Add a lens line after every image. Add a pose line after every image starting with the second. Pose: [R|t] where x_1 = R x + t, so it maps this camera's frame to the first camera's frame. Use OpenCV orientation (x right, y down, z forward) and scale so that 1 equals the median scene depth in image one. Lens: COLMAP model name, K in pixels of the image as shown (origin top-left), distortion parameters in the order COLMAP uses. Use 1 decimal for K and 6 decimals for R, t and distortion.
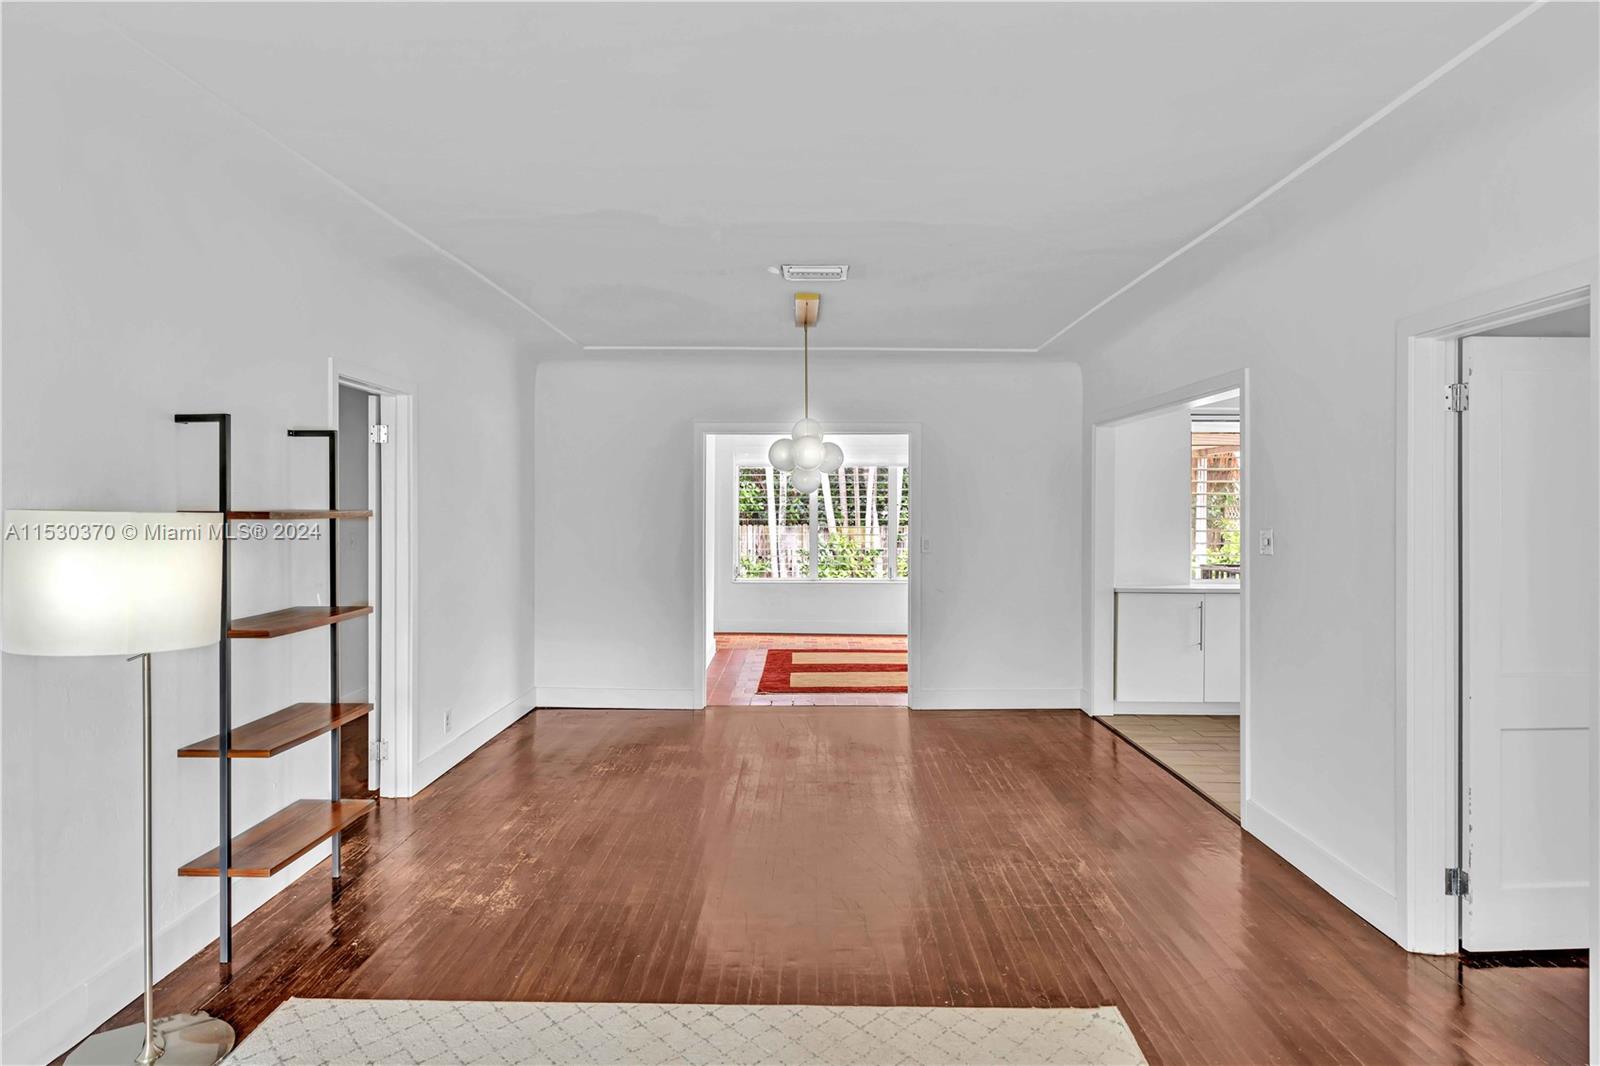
lens RADIAL K [[998.1, 0, 803.1], [0, 998.1, 512.4], [0, 0, 1]] dist [-0.003013, -0.000871]
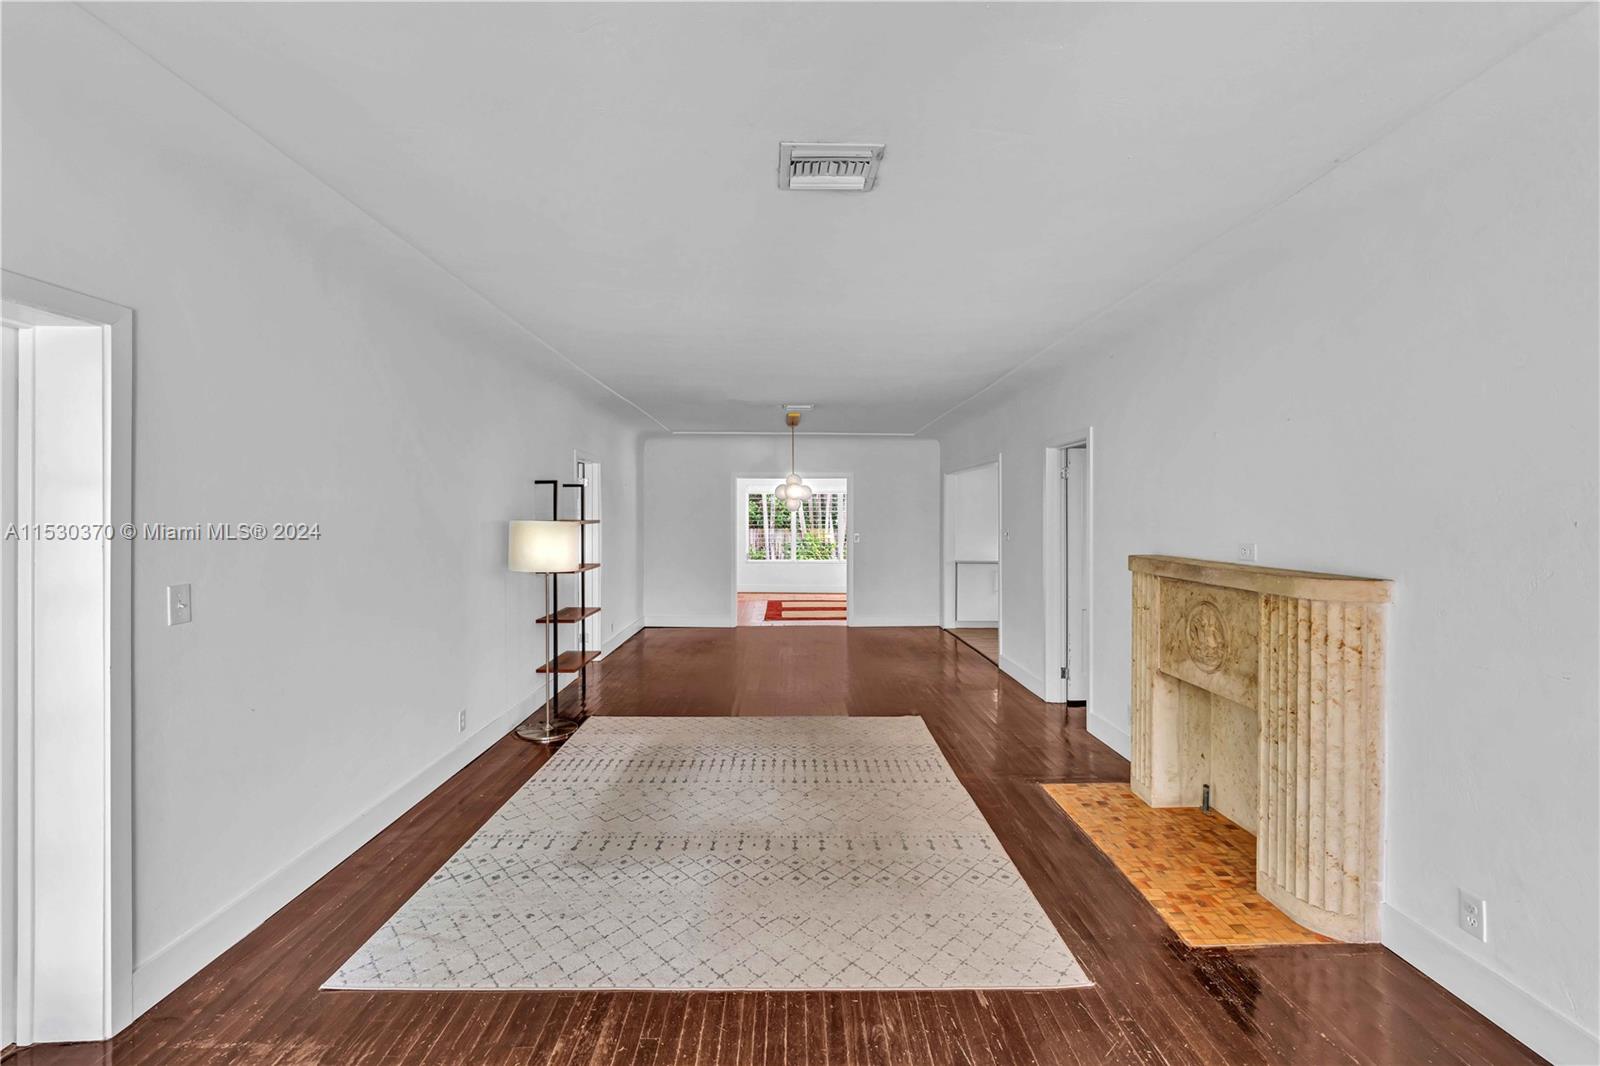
lens RADIAL K [[721.9, 0, 793.6], [0, 721.9, 520.7], [0, 0, 1]] dist [-0.004715, 0.000751]
pose [[0.999850, -0.001461, 0.017281, -0.016798], [0.001454, 0.999999, 0.000425, -0.000587], [-0.017282, -0.000400, 0.999851, -0.351352]]
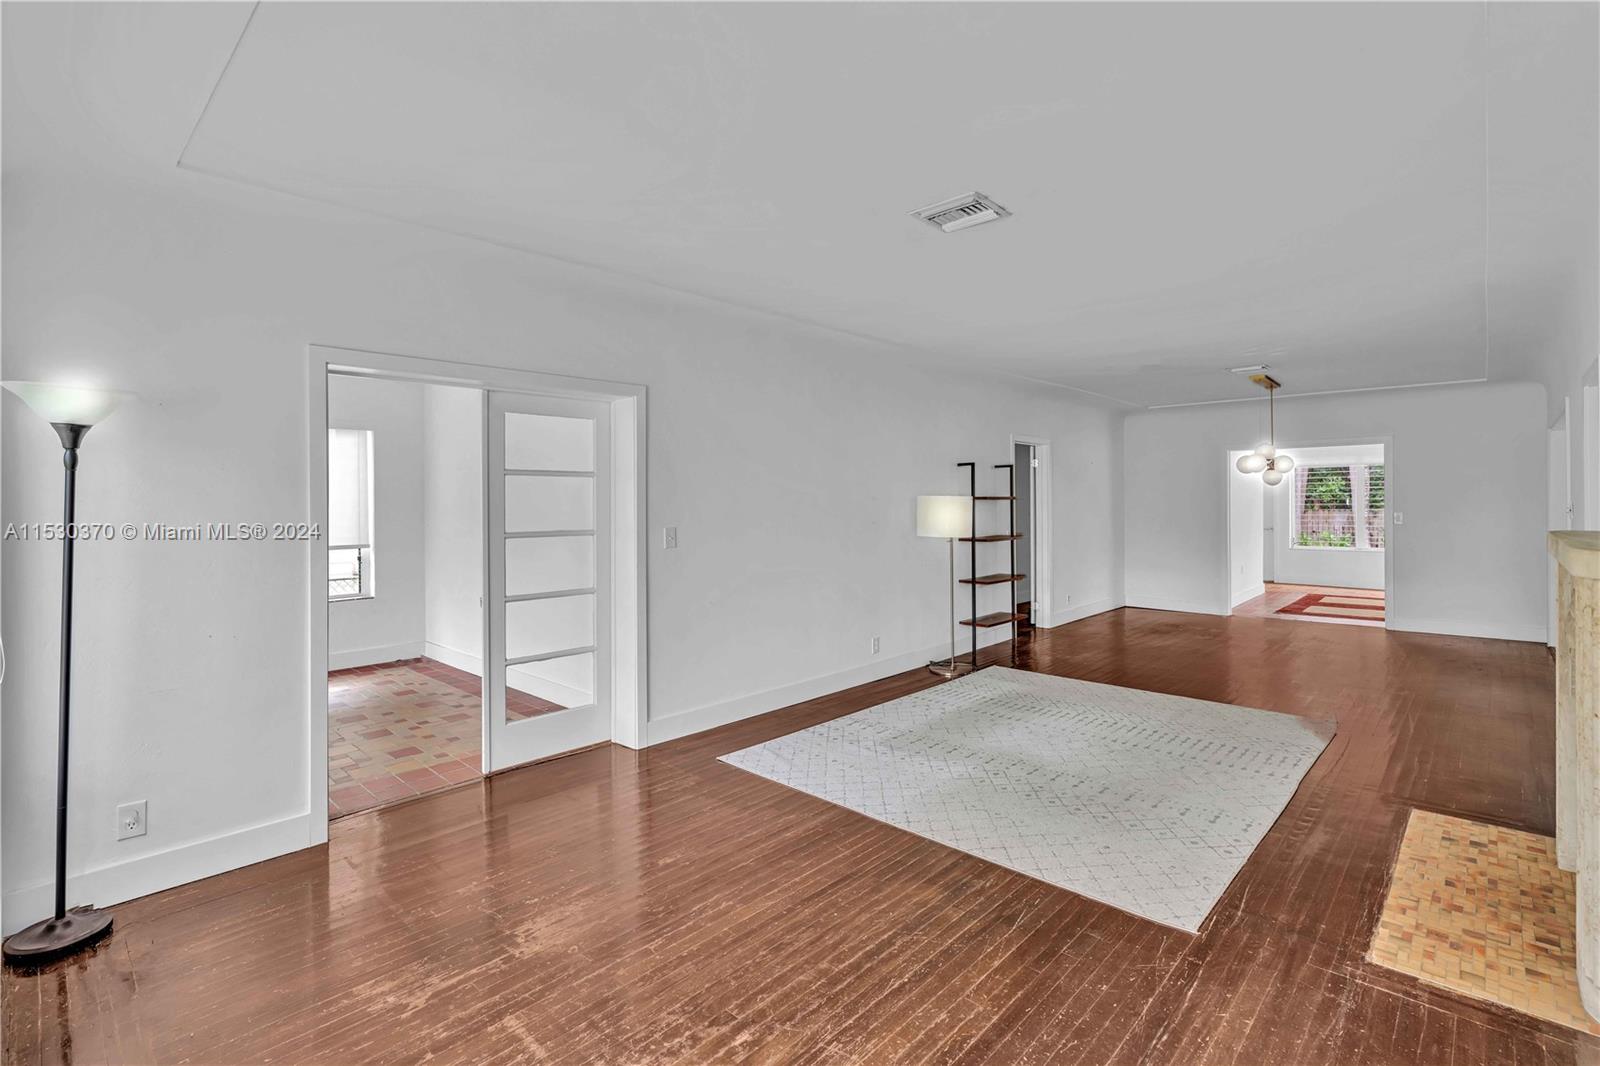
lens RADIAL K [[733.5, 0, 800.1], [0, 733.5, 504.7], [0, 0, 1]] dist [-0.001029, 0.000974]
pose [[0.729014, -0.004809, -0.684482, 0.229291], [0.004457, 0.999987, -0.002278, 0.011216], [0.684484, -0.001390, 0.729027, -0.402678]]
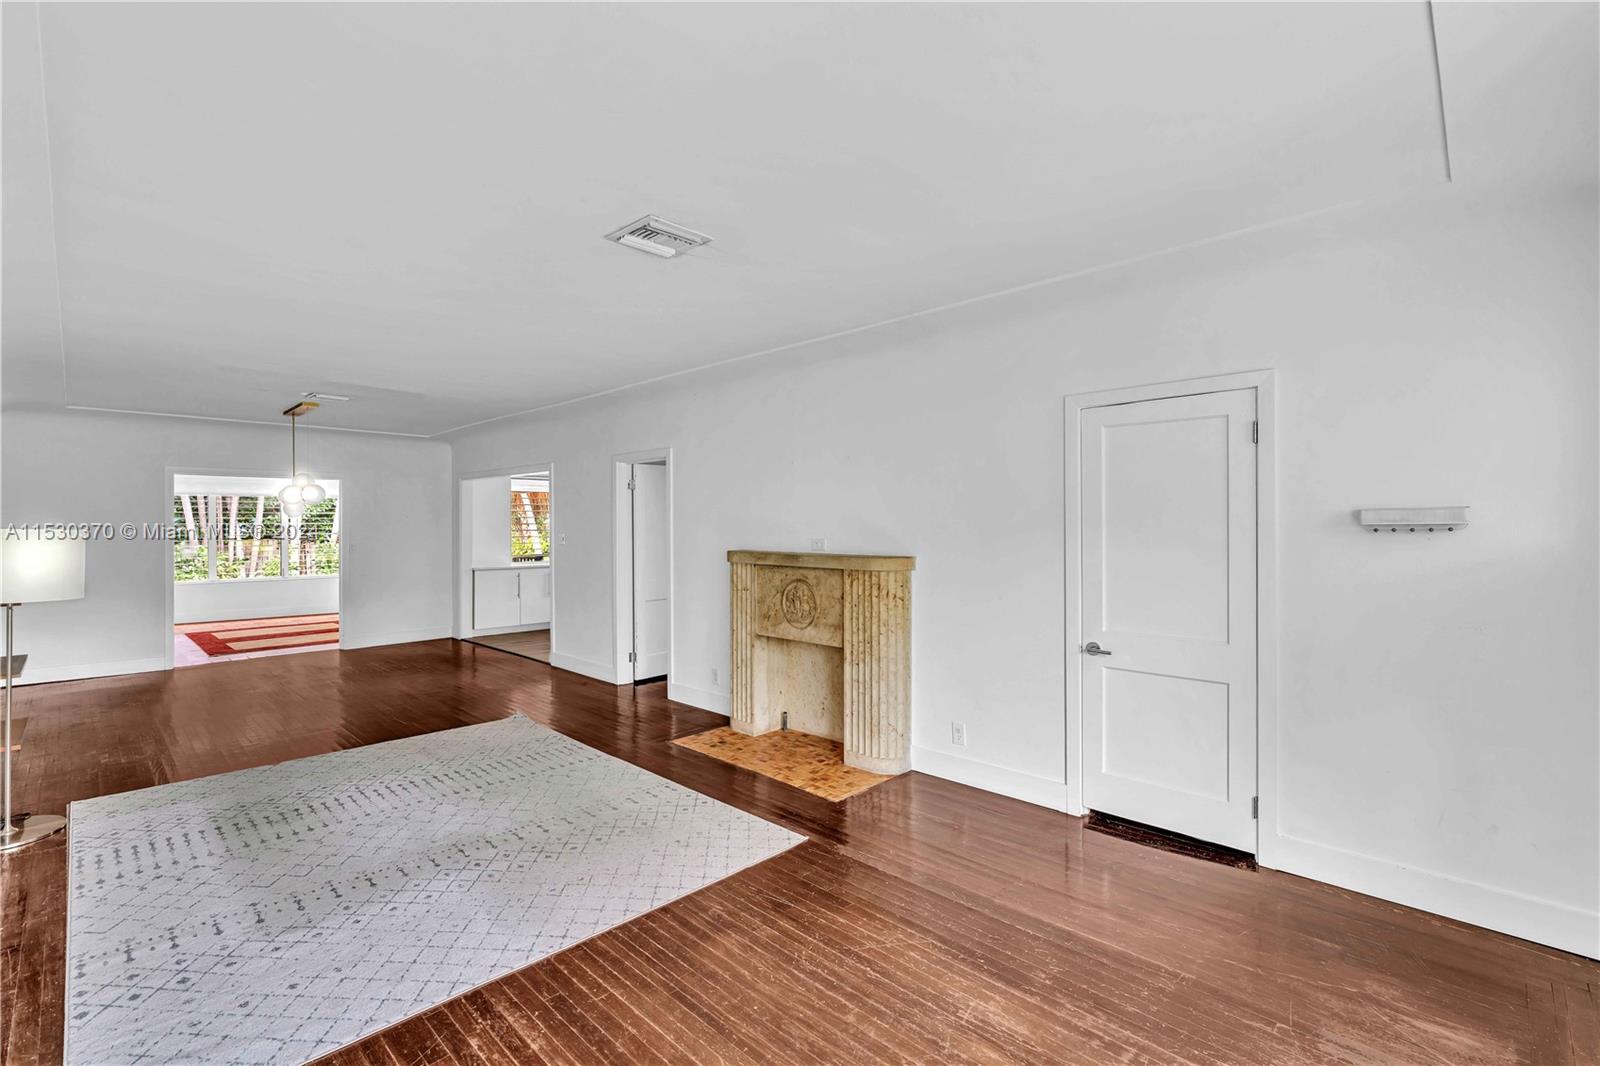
lens RADIAL K [[730.9, 0, 792.9], [0, 730.9, 521.2], [0, 0, 1]] dist [0.001170, 0.001080]
pose [[0.701246, -0.001534, 0.712917, -0.234478], [0.007815, 0.999954, -0.005535, 0.001570], [-0.712876, 0.009453, 0.701226, -0.364223]]
